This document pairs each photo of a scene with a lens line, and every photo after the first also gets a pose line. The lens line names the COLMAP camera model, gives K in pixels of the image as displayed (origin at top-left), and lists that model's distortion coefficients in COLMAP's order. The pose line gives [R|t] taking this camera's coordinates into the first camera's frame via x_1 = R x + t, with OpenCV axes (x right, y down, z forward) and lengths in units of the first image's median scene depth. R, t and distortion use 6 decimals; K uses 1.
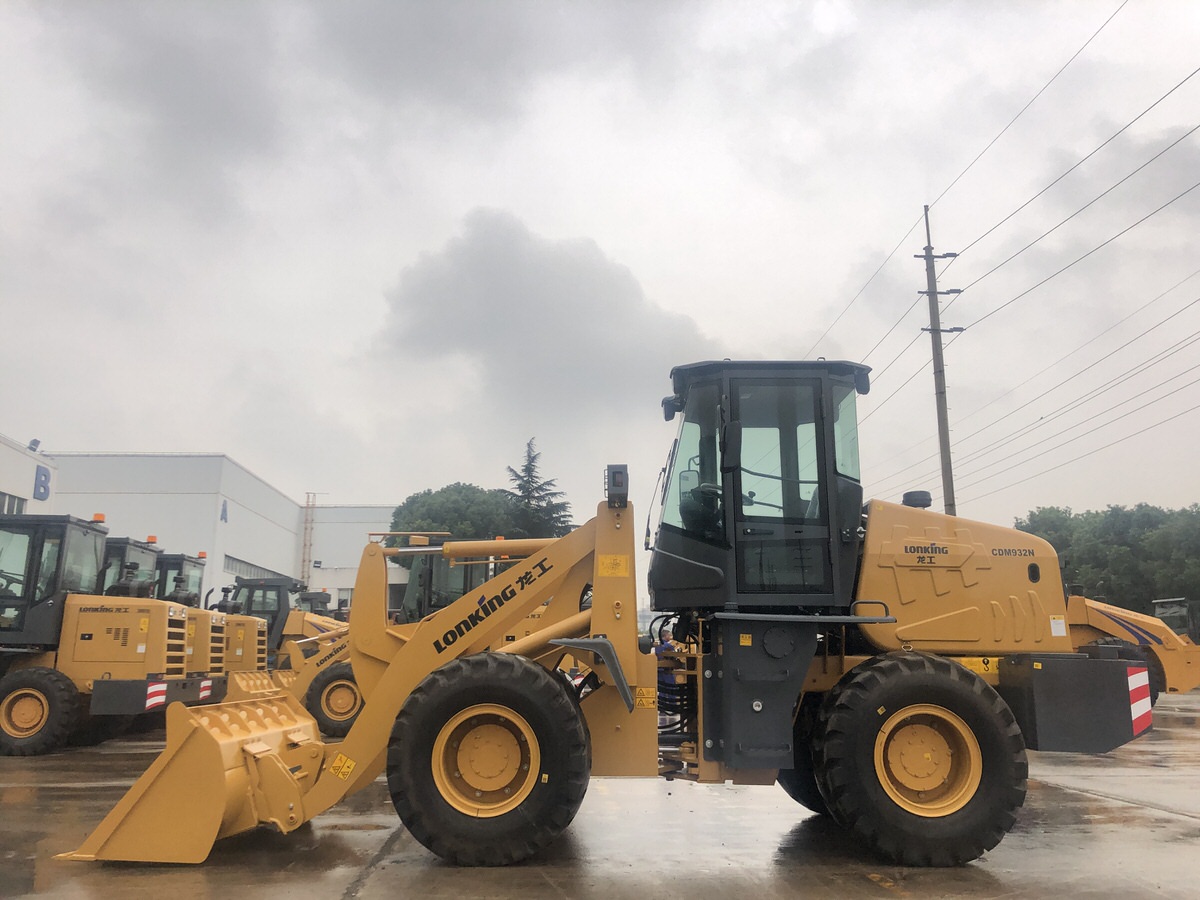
lens RADIAL K [[986.4, 0, 607.7], [0, 986.4, 440.9], [0, 0, 1]] dist [0.045845, -0.043025]
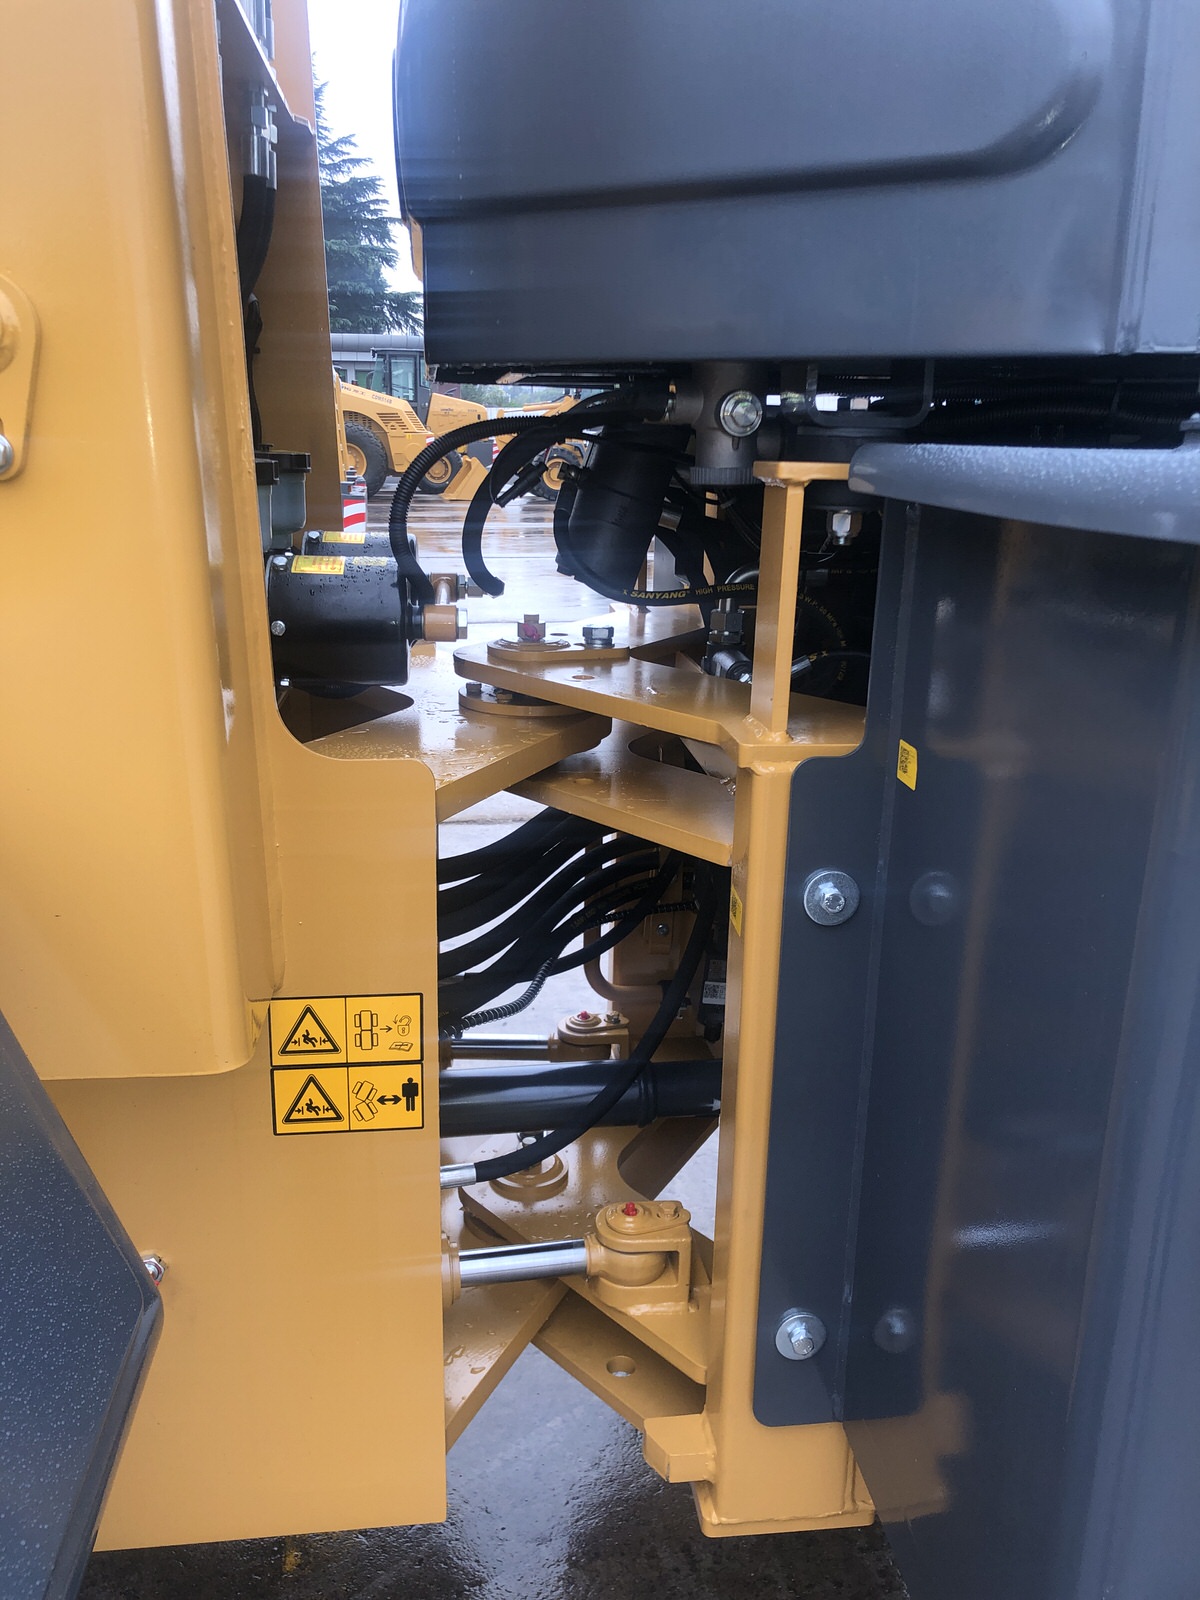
lens RADIAL K [[1315.2, 0, 609.8], [0, 1315.2, 794.9], [0, 0, 1]] dist [0.045845, -0.043025]
pose [[0.993645, -0.016983, 0.111274, 0.052893], [-0.037098, 0.883916, 0.466172, 0.141207], [-0.106274, -0.467337, 0.877669, 0.839753]]
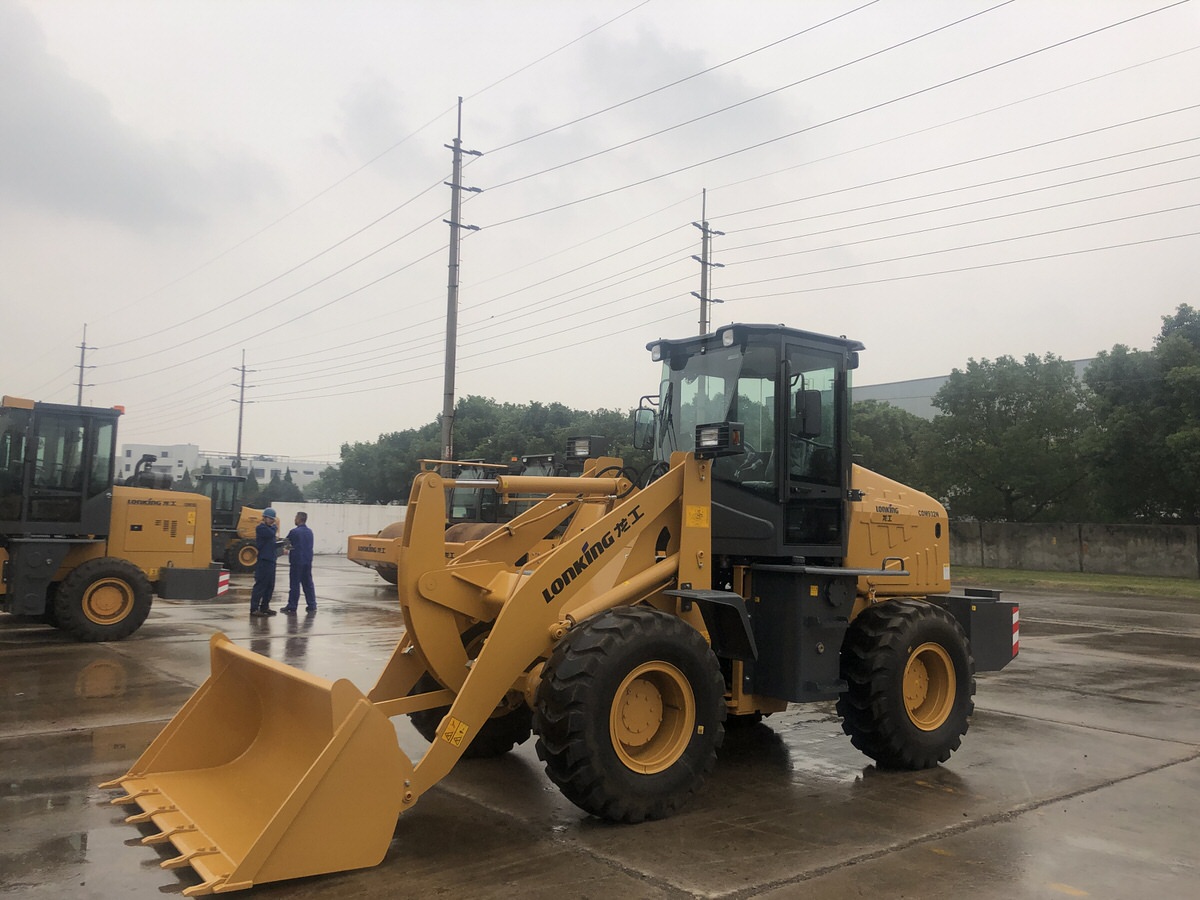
lens RADIAL K [[986.4, 0, 608.5], [0, 986.4, 439.1], [0, 0, 1]] dist [0.045845, -0.043025]
pose [[0.808606, 0.077710, 0.583195, -0.656106], [-0.156176, 0.984029, 0.085419, -0.023940], [-0.567243, -0.160152, 0.807828, 0.237327]]
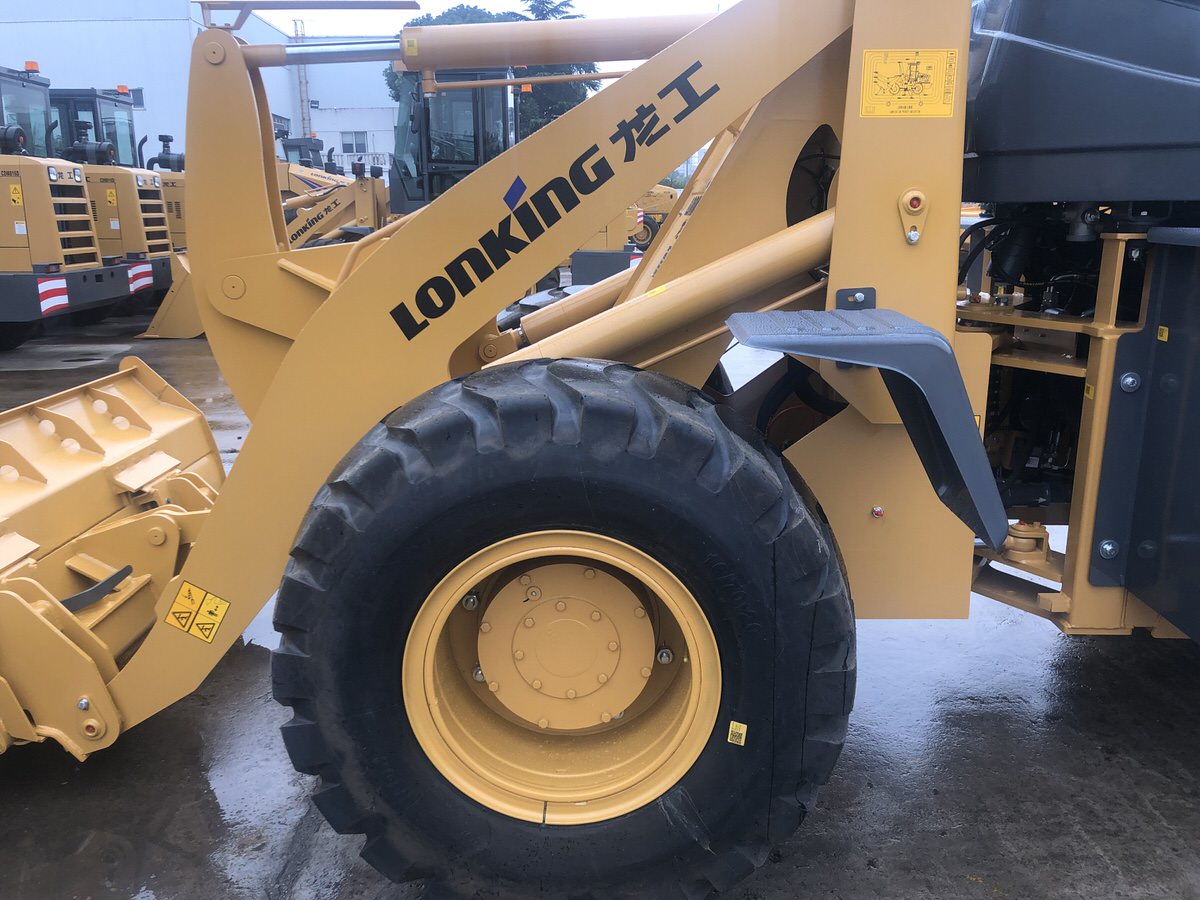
lens RADIAL K [[986.4, 0, 604.9], [0, 986.4, 436.1], [0, 0, 1]] dist [0.045845, -0.043025]
pose [[0.999715, -0.005407, -0.023263, -0.086414], [0.014969, 0.900827, 0.433919, 0.085627], [0.018610, -0.434144, 0.900651, 0.634566]]
